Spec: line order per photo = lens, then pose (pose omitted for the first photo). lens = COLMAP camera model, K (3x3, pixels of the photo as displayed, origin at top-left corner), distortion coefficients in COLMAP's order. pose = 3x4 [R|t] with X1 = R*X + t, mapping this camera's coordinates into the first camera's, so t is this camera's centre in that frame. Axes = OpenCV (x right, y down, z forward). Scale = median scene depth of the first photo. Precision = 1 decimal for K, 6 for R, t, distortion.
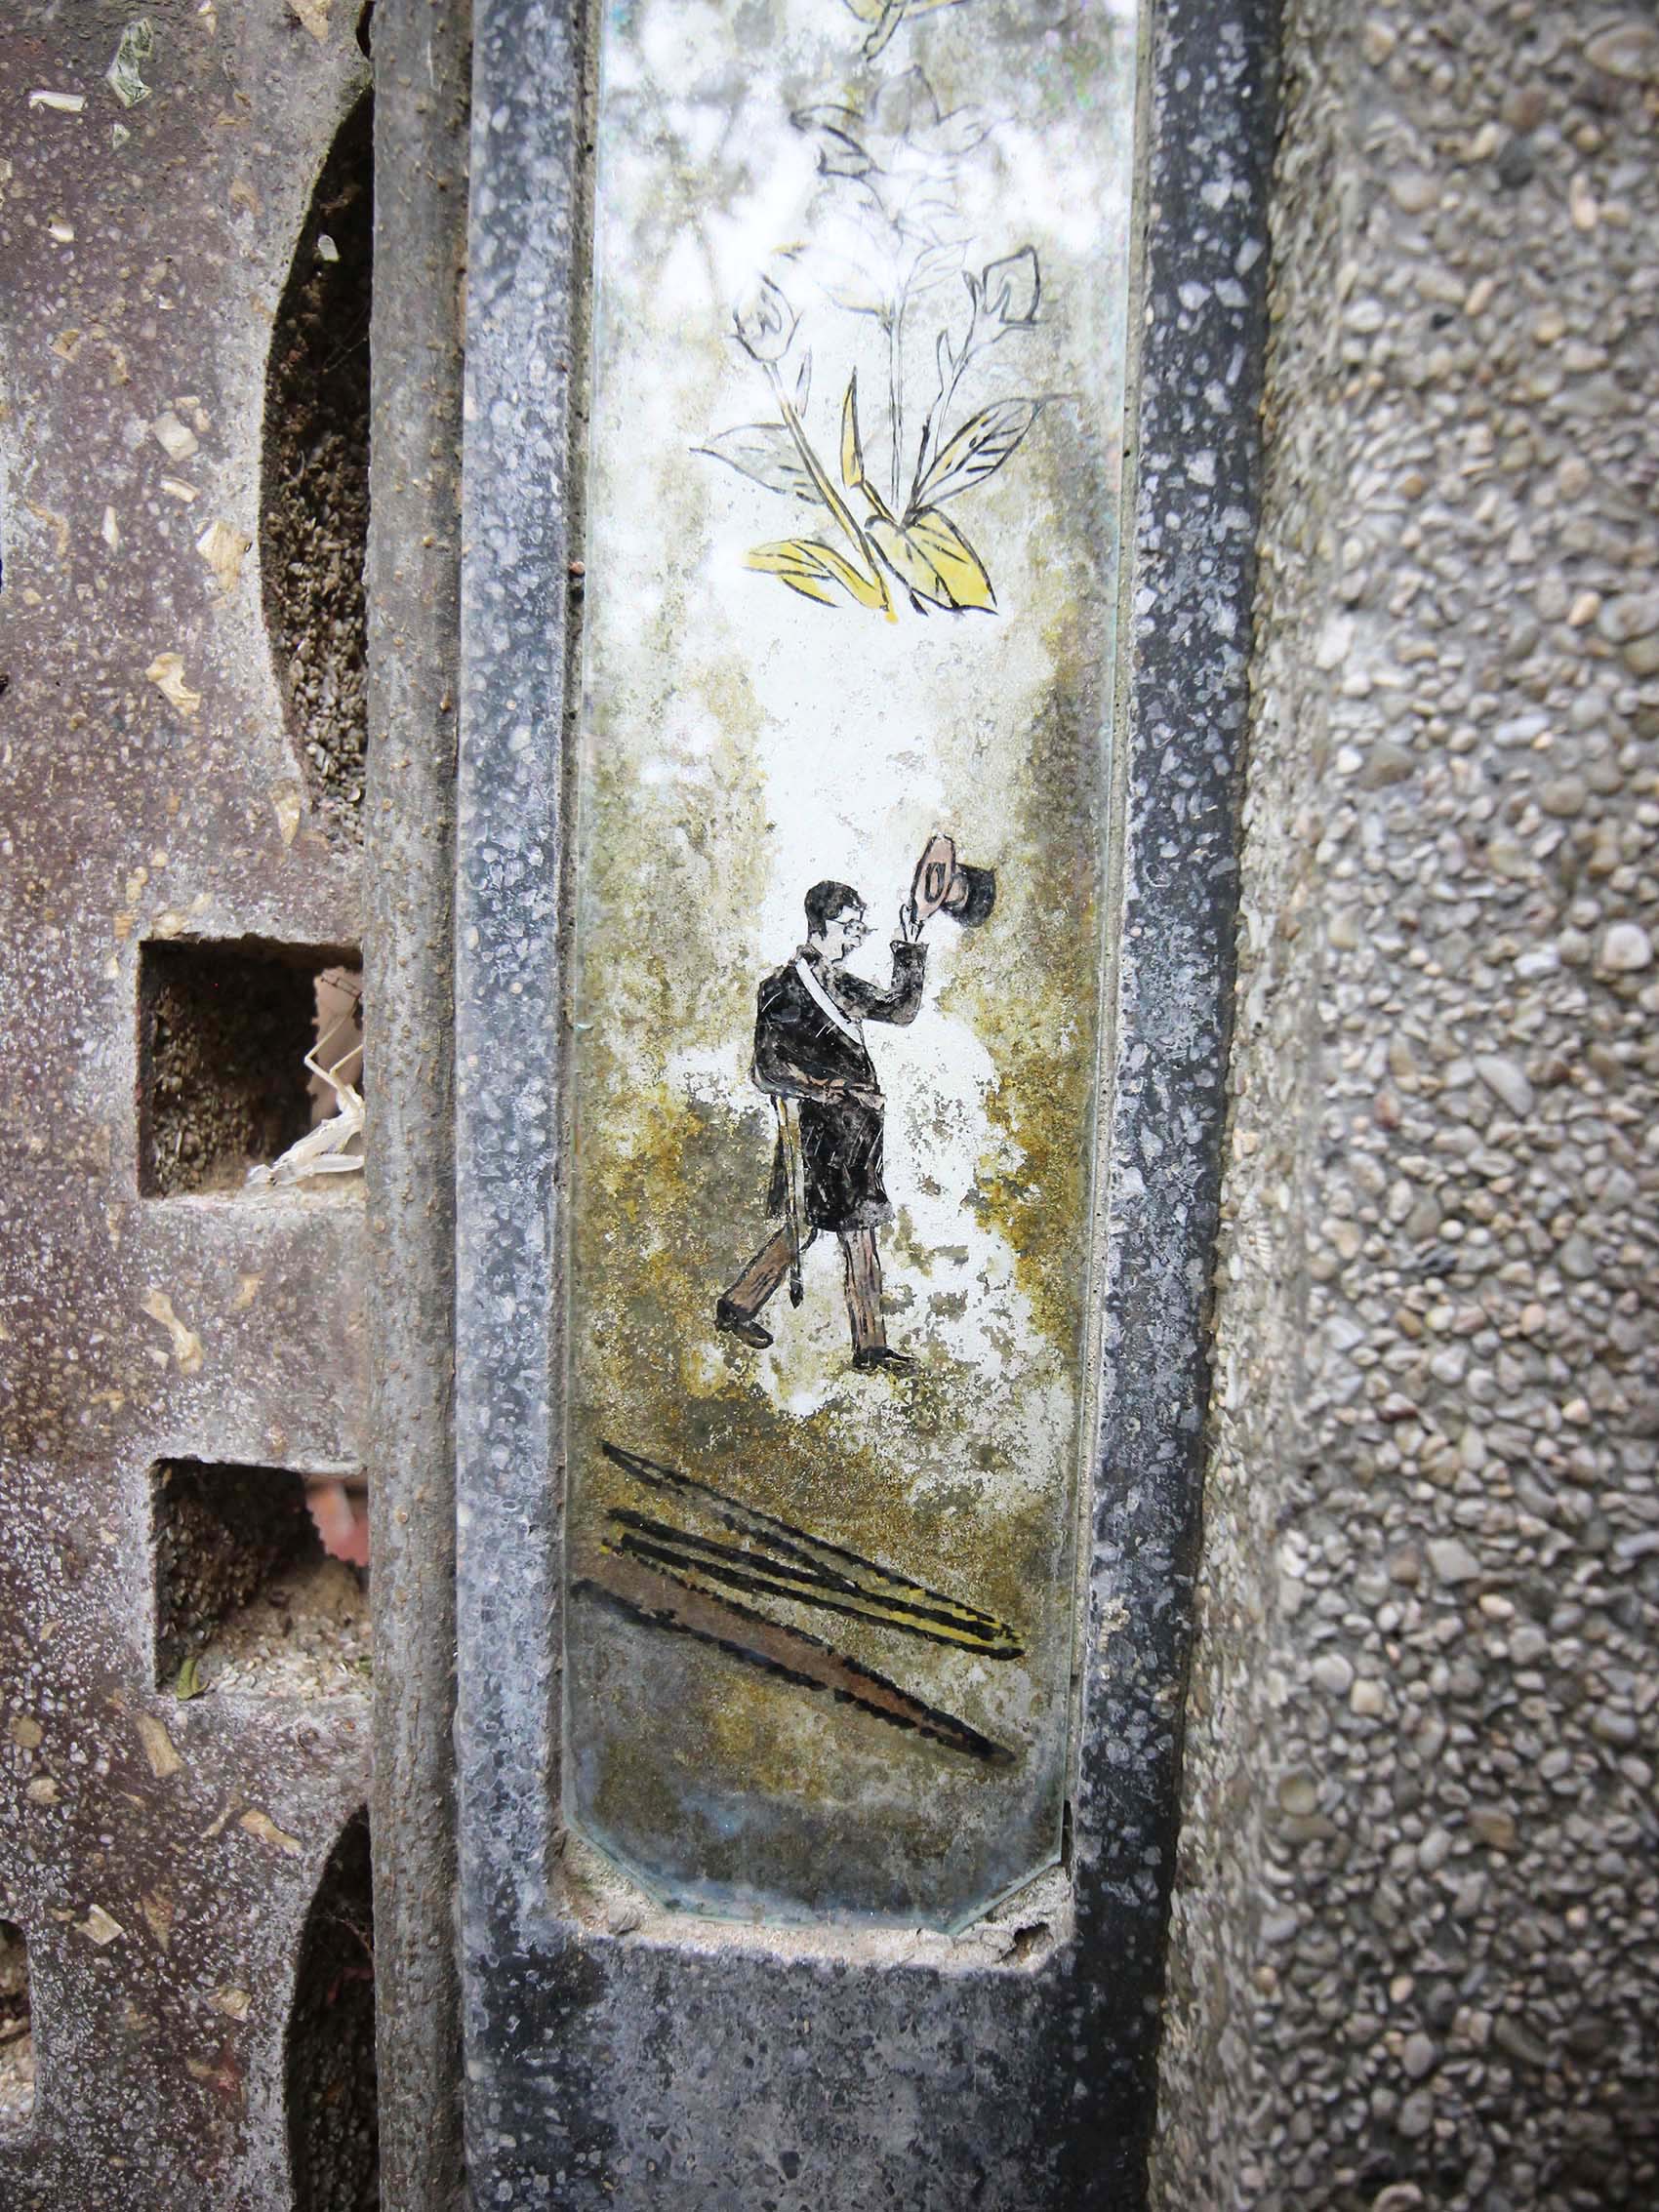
lens RADIAL K [[1249.7, 0, 818.6], [0, 1249.7, 1101.5], [0, 0, 1]] dist [-0.060376, 0.018250]
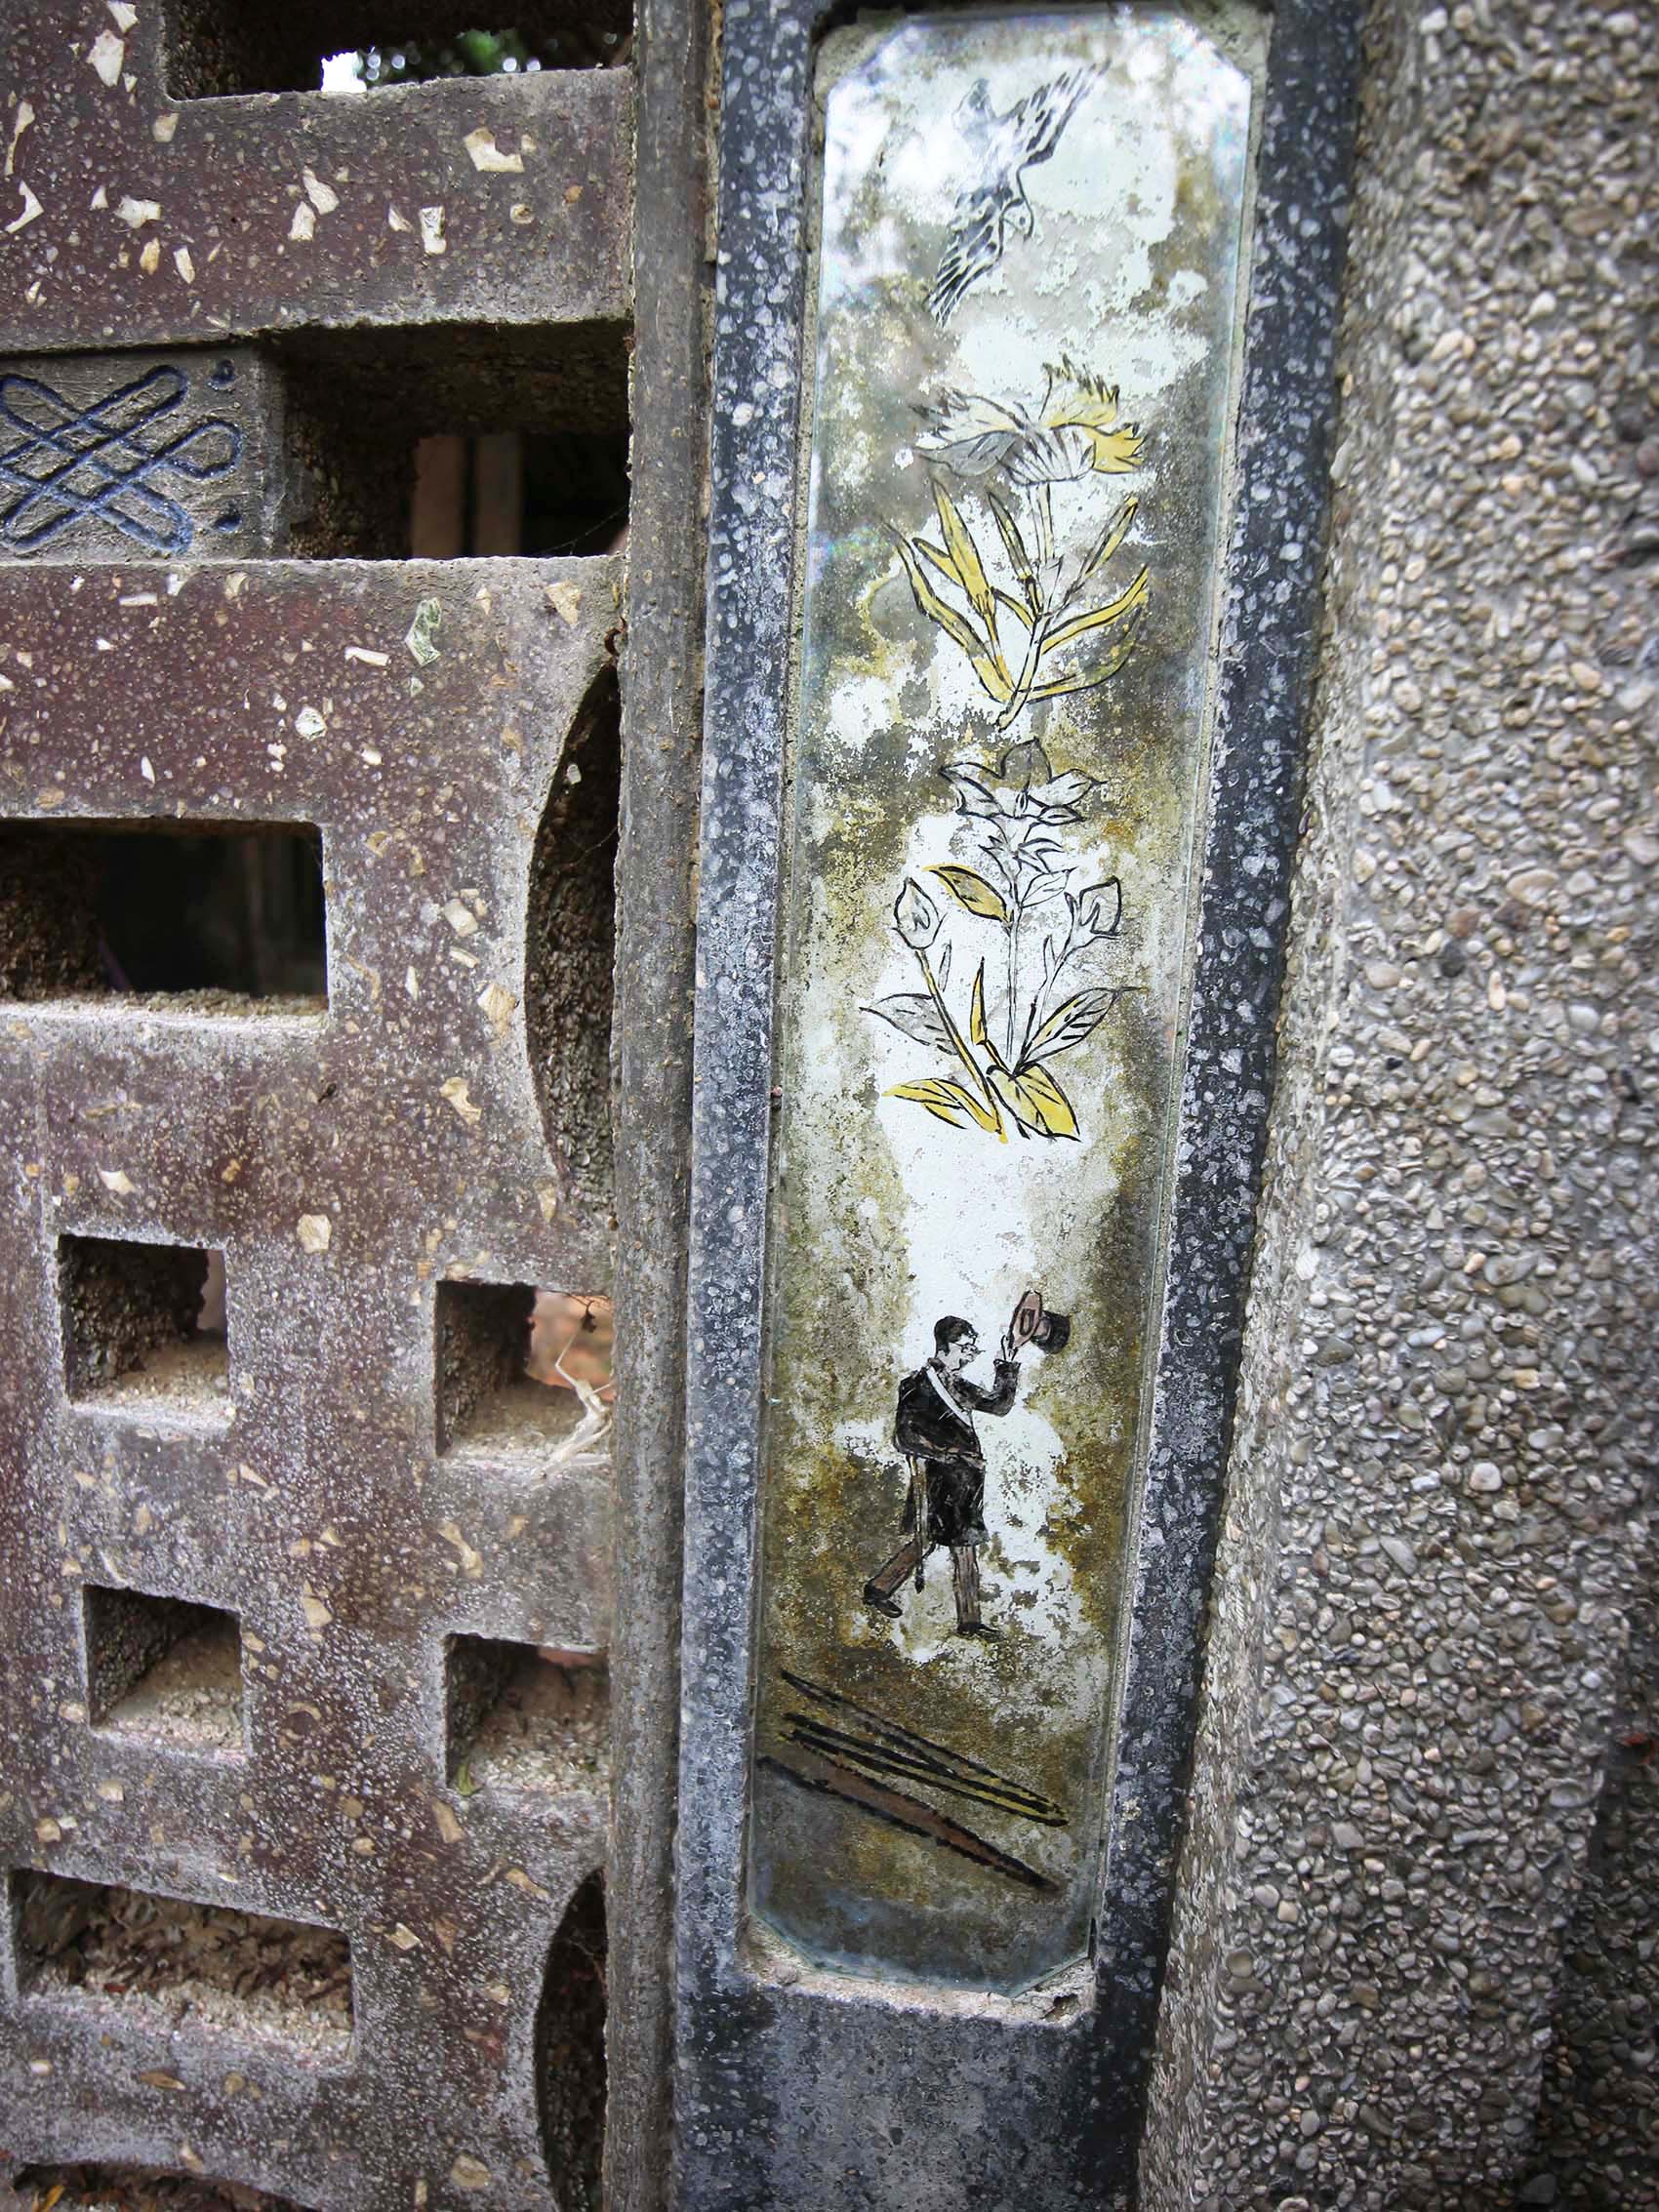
lens RADIAL K [[1249.7, 0, 814.2], [0, 1249.7, 1089.7], [0, 0, 1]] dist [-0.060376, 0.018250]
pose [[0.998645, 0.021803, -0.047260, -0.086417], [-0.017836, 0.996408, 0.082786, -0.547168], [0.048895, -0.081831, 0.995446, -0.396253]]
